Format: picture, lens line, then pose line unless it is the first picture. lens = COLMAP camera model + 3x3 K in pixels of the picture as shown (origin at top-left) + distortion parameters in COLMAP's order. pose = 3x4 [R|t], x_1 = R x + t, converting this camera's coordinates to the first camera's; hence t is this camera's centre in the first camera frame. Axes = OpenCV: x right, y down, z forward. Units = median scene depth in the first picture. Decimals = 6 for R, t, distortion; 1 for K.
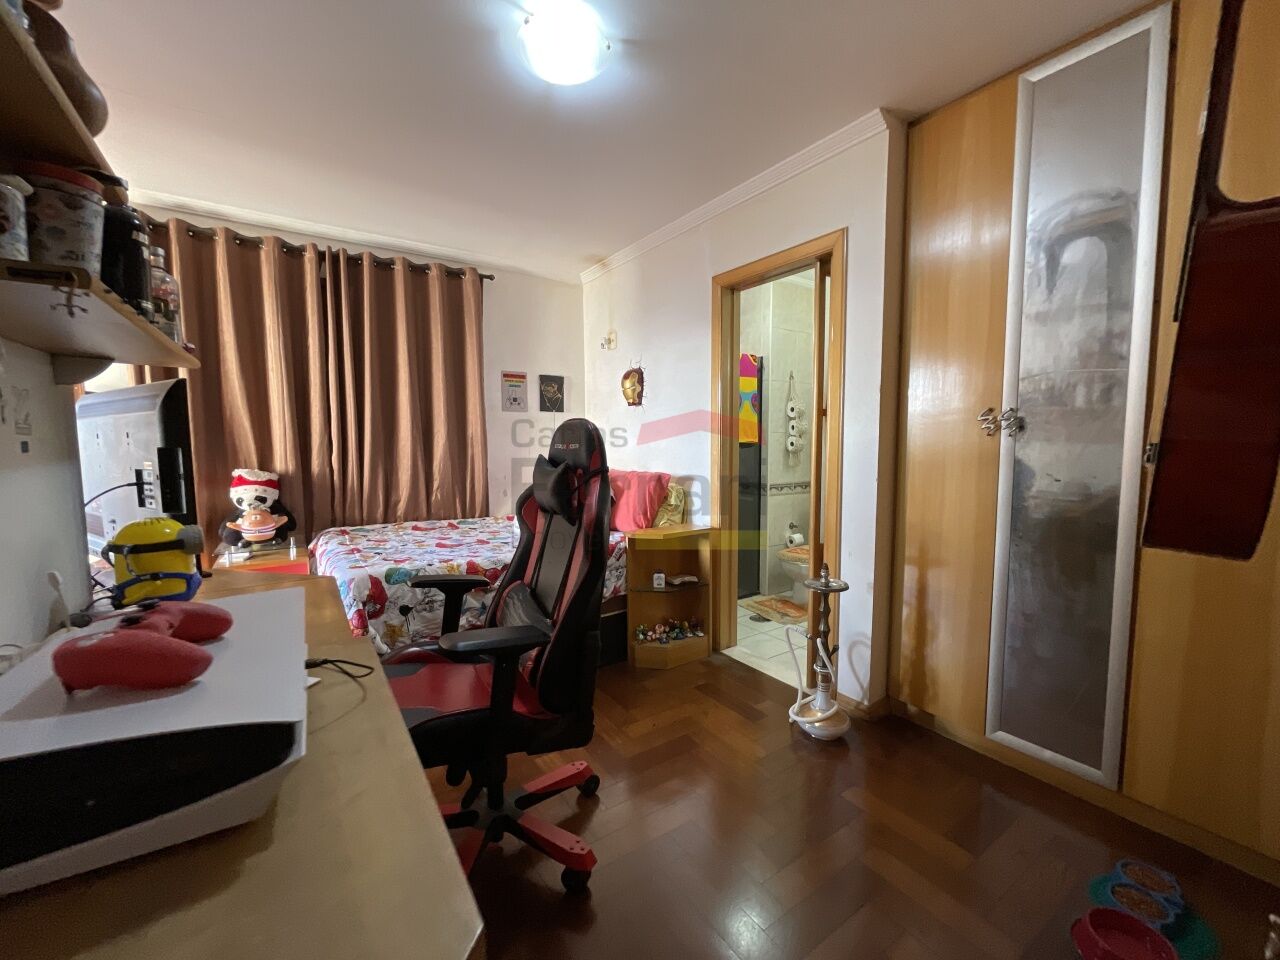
lens RADIAL K [[516.3, 0, 636.3], [0, 516.3, 477.5], [0, 0, 1]] dist [-0.001348, -0.000372]
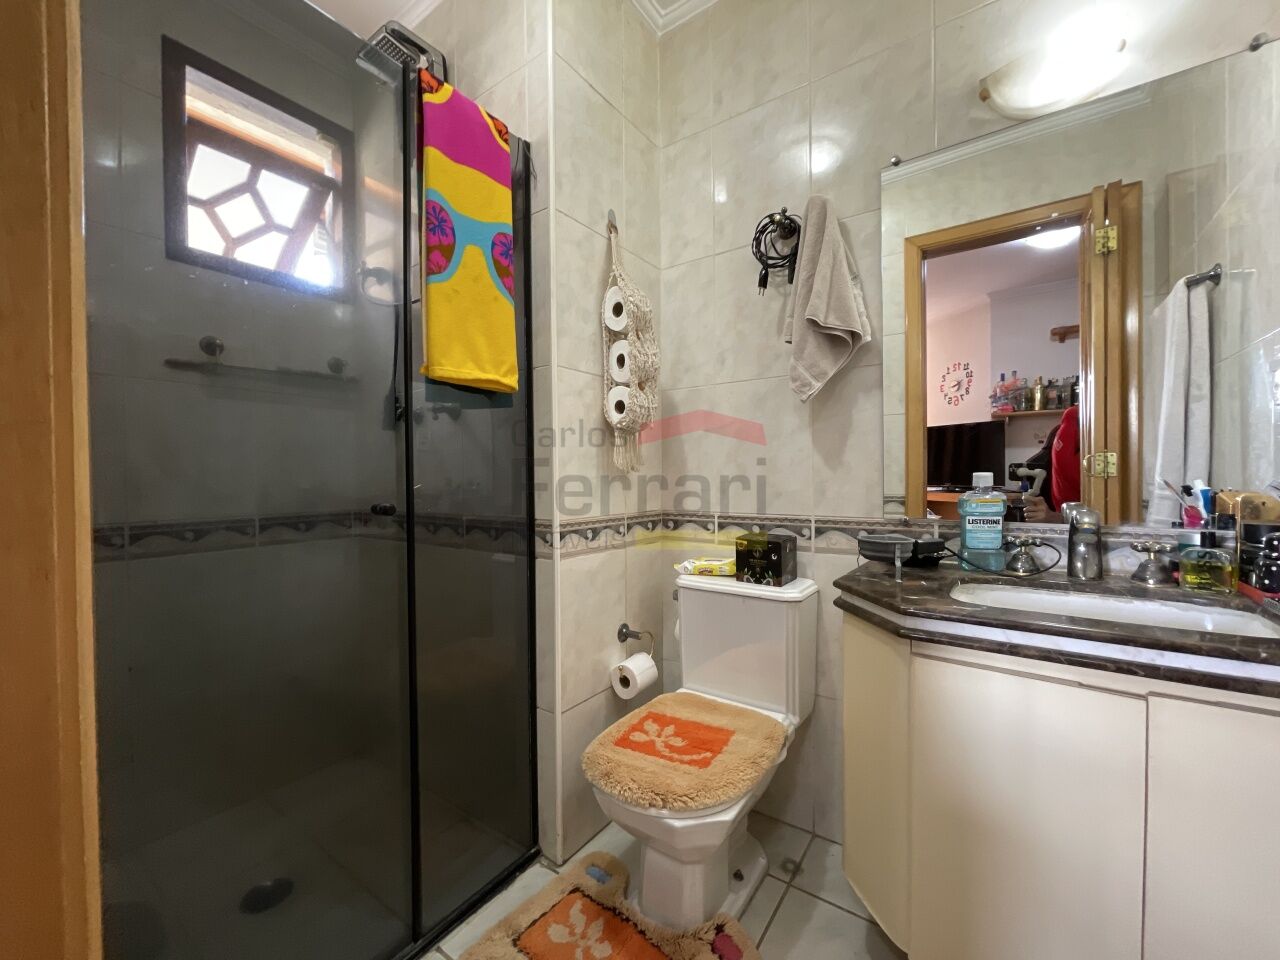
lens RADIAL K [[516.3, 0, 639.4], [0, 516.3, 478.1], [0, 0, 1]] dist [-0.001348, -0.000372]
pose [[0.936240, -0.006018, 0.351311, 0.189477], [0.032622, 0.997023, -0.069858, 0.009717], [-0.349844, 0.076865, 0.933649, 0.668591]]
